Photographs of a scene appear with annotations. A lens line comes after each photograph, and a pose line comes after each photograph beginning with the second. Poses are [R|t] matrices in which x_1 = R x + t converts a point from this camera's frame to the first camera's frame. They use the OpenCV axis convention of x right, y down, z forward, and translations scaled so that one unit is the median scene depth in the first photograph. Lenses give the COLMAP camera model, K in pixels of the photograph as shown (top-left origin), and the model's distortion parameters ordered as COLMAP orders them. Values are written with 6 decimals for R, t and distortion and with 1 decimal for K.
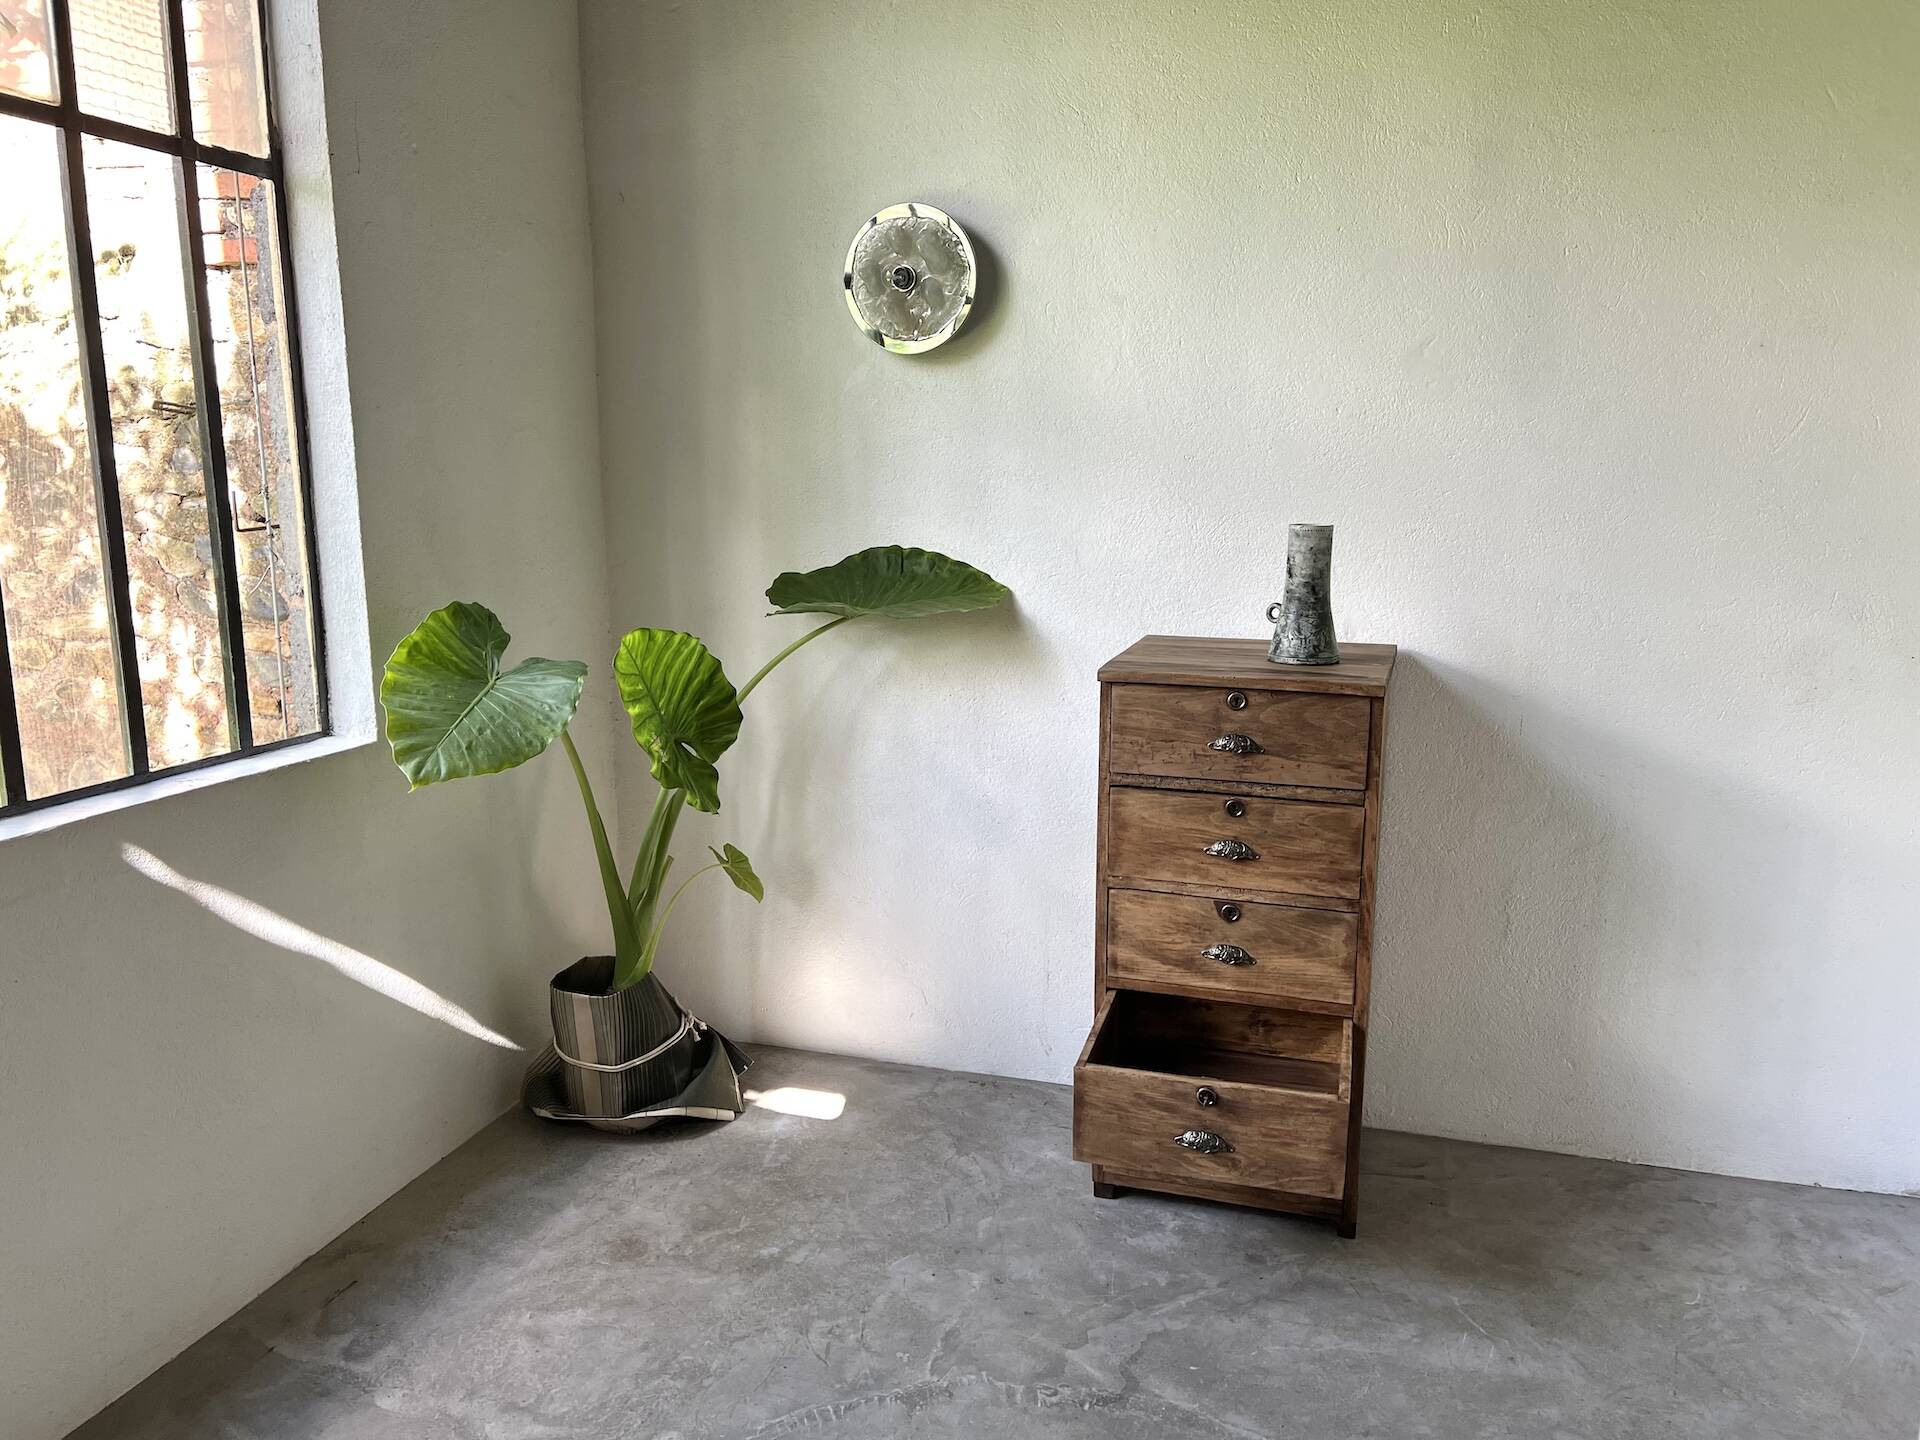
lens RADIAL K [[1414.1, 0, 958.4], [0, 1414.1, 735.5], [0, 0, 1]] dist [0.077640, -0.102708]
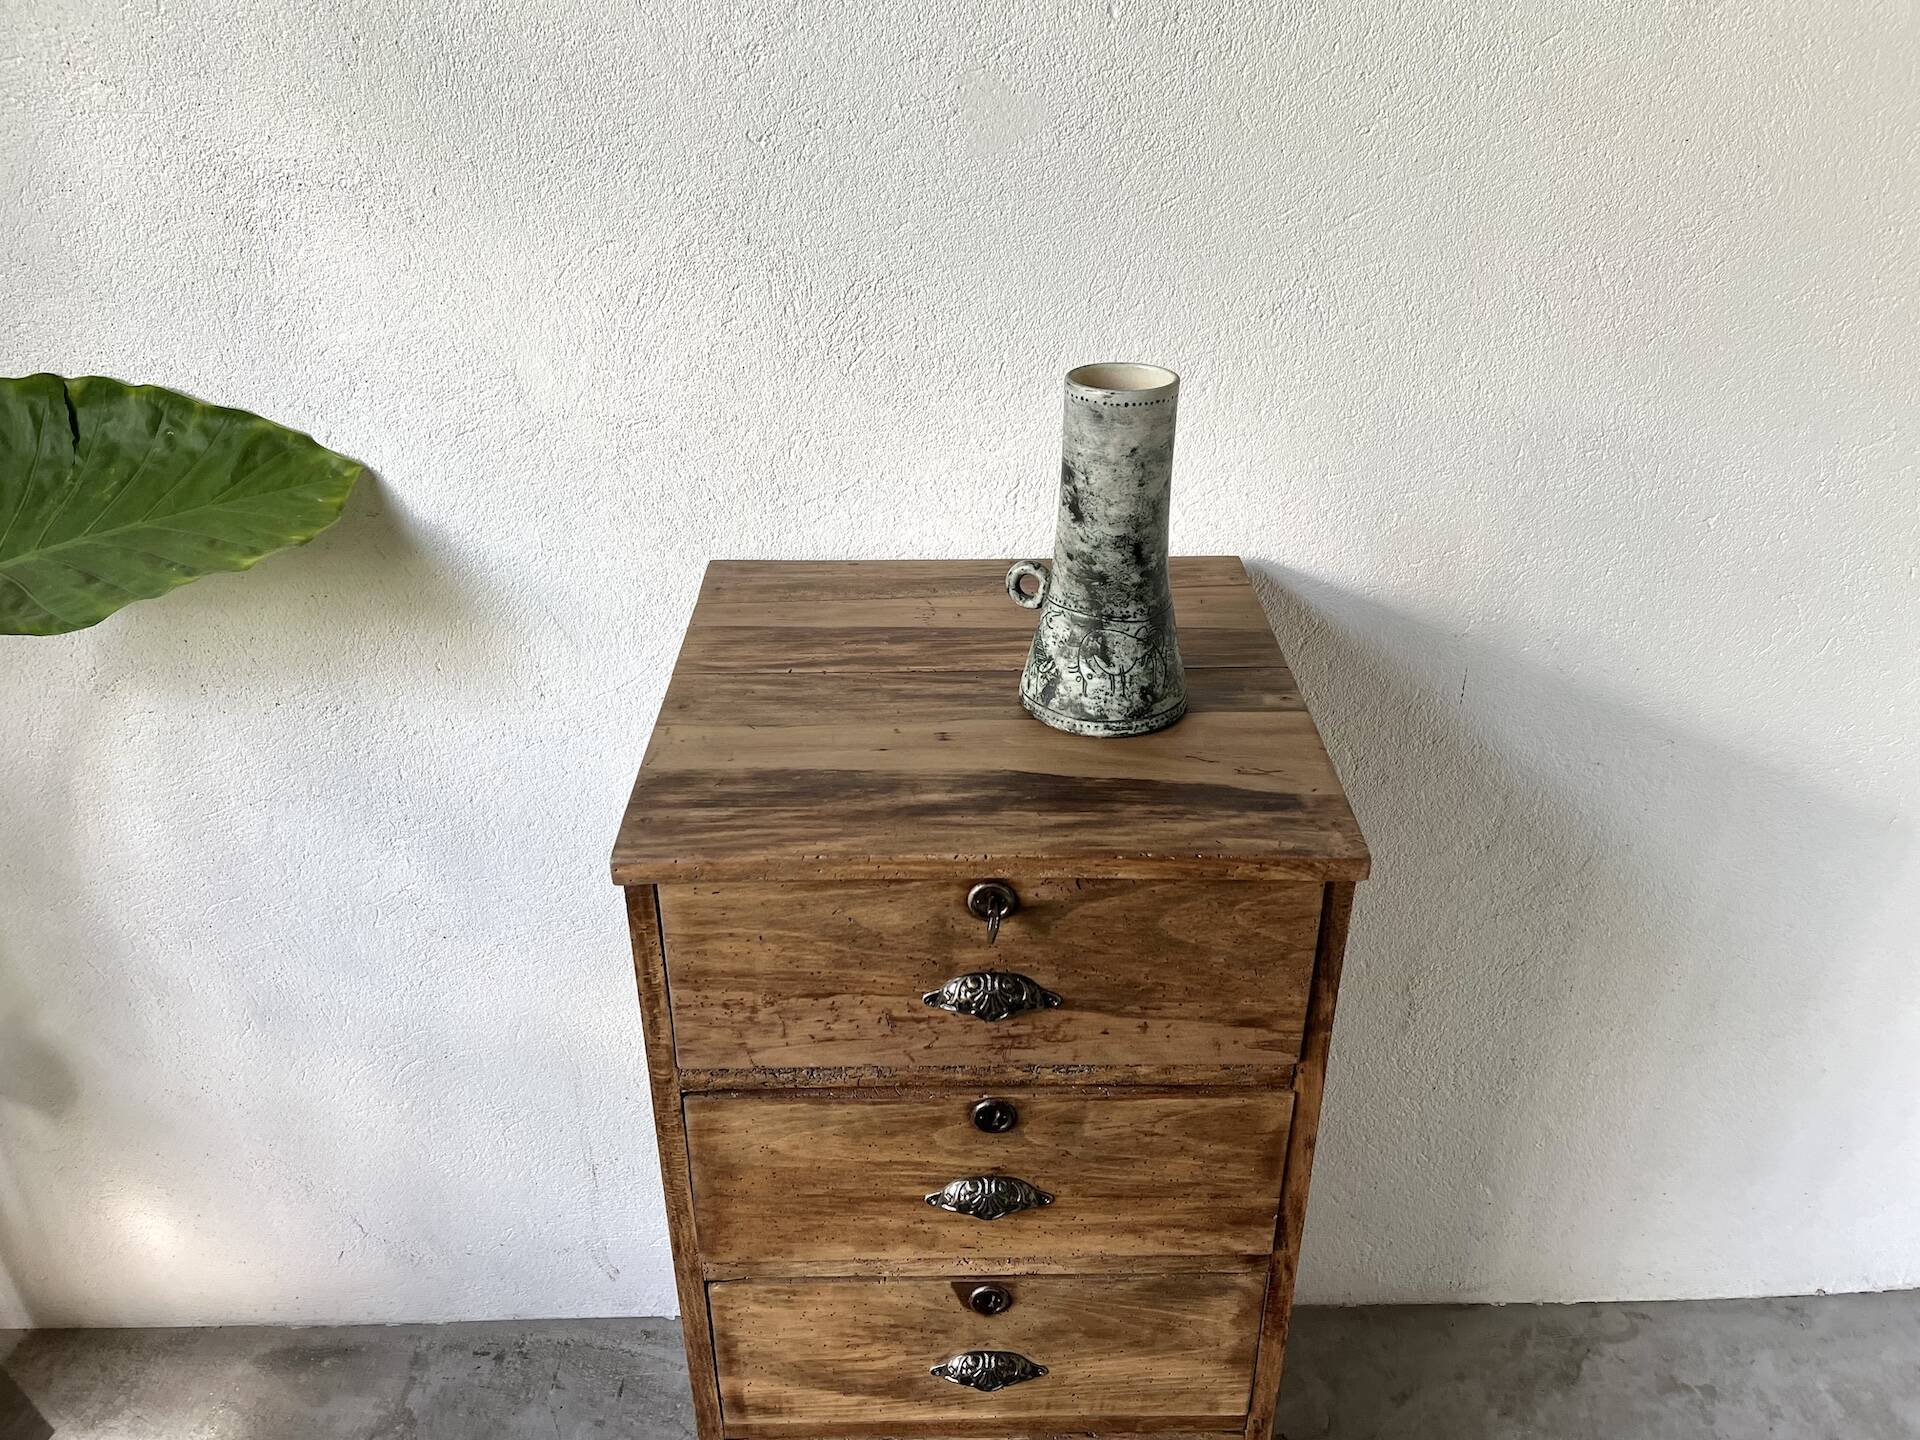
lens RADIAL K [[1444.1, 0, 941.4], [0, 1444.1, 733.9], [0, 0, 1]] dist [0.066536, -0.079037]
pose [[0.950108, -0.159476, 0.268070, 0.083163], [0.070274, 0.946764, 0.314166, -0.182112], [-0.303901, -0.279653, 0.910735, 0.634061]]
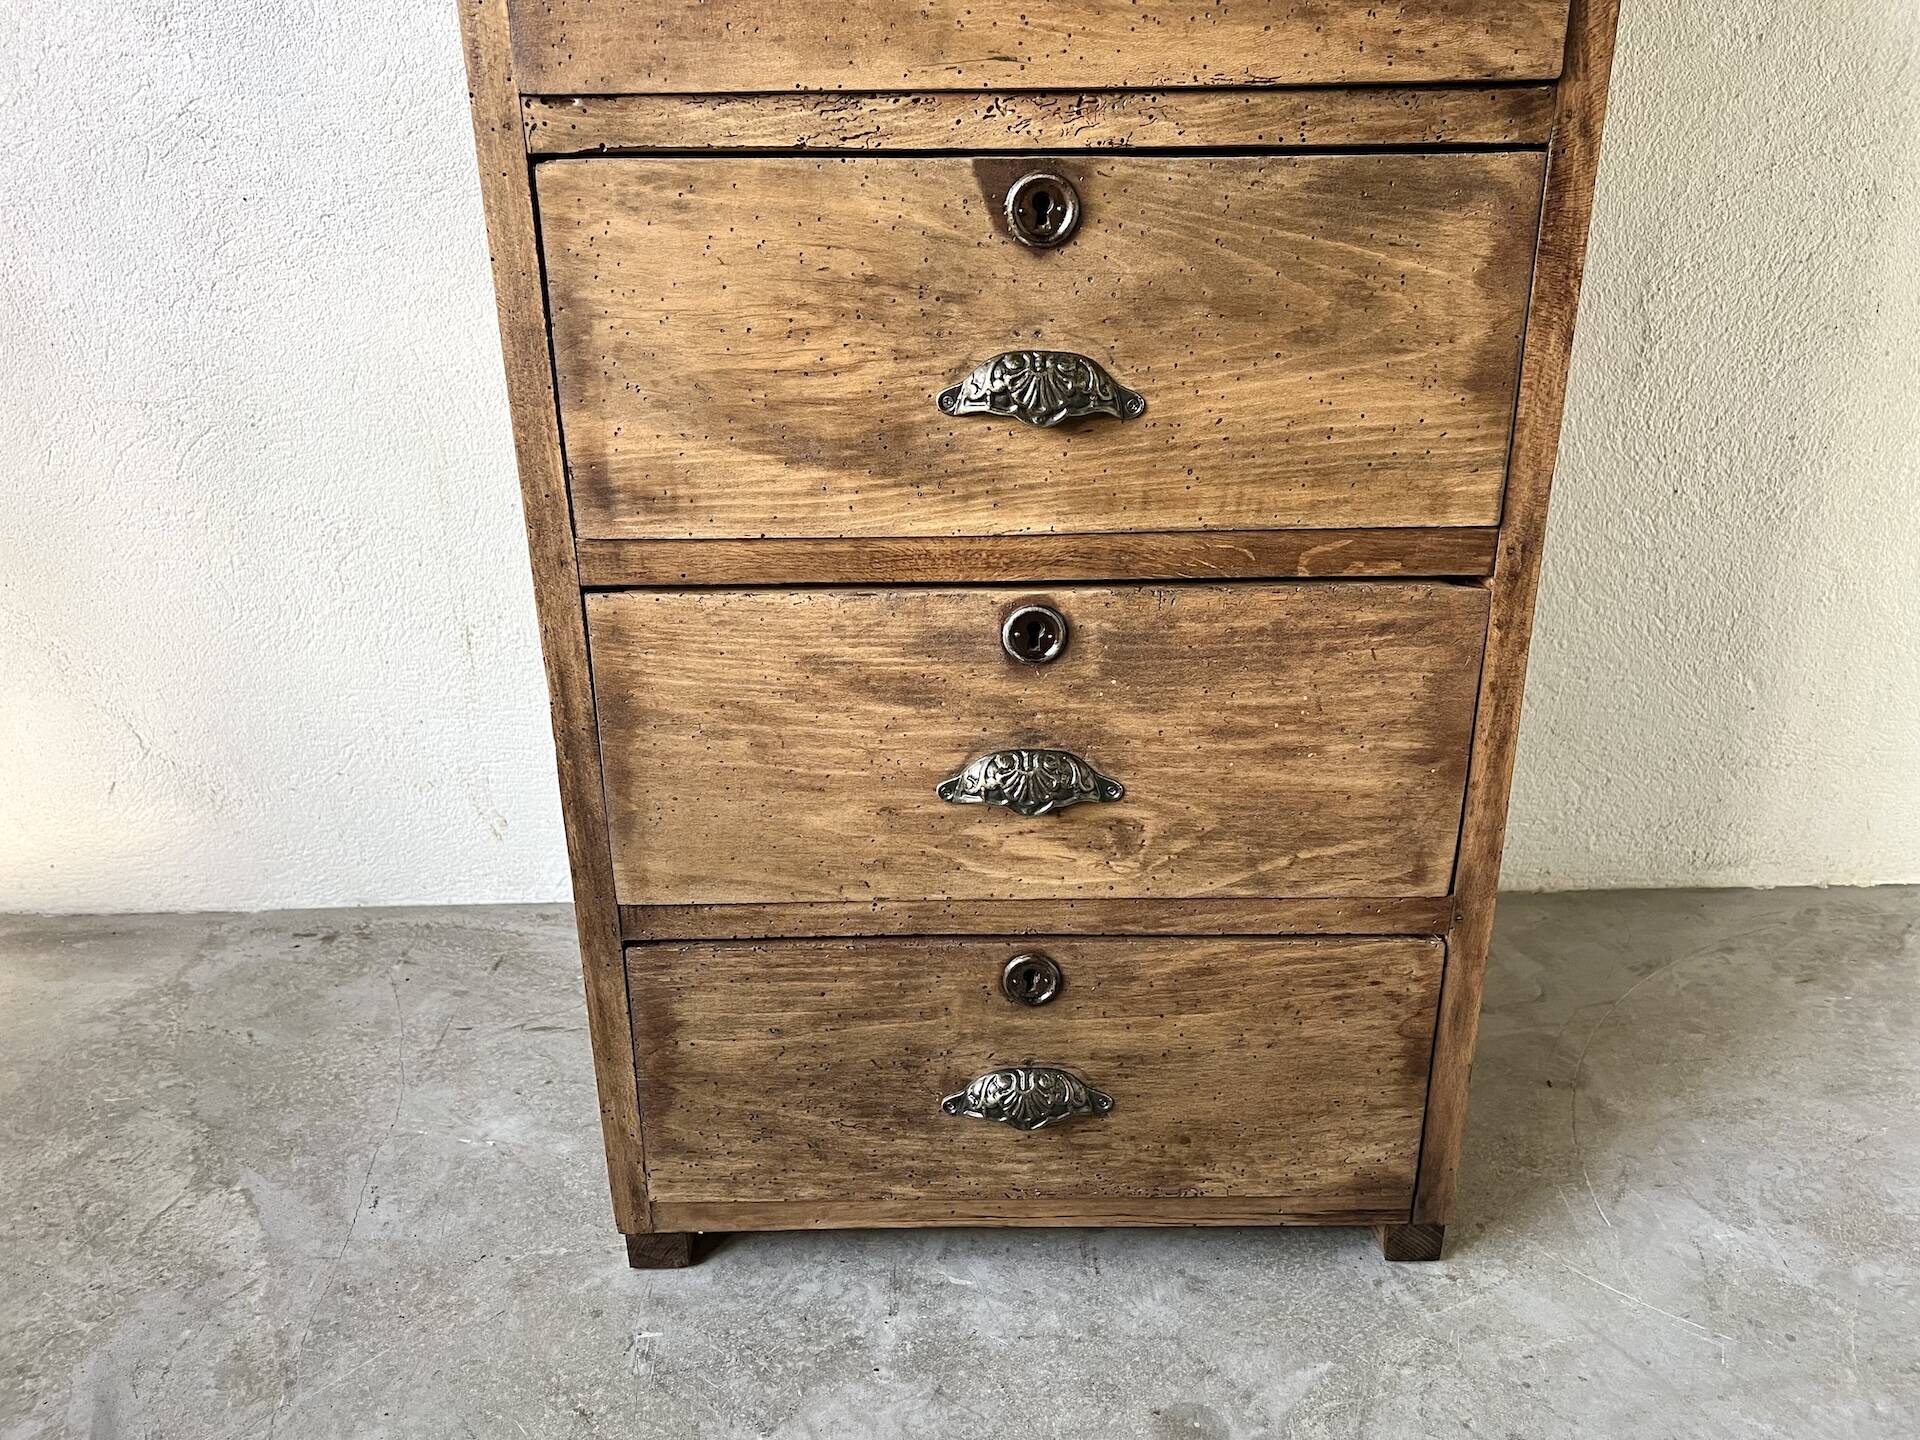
lens RADIAL K [[1452.4, 0, 953.4], [0, 1452.4, 733.3], [0, 0, 1]] dist [0.062475, -0.073140]
pose [[0.953652, -0.125781, 0.273364, 0.095438], [0.073450, 0.978270, 0.193888, 0.161621], [-0.291811, -0.164823, 0.942168, 0.742891]]
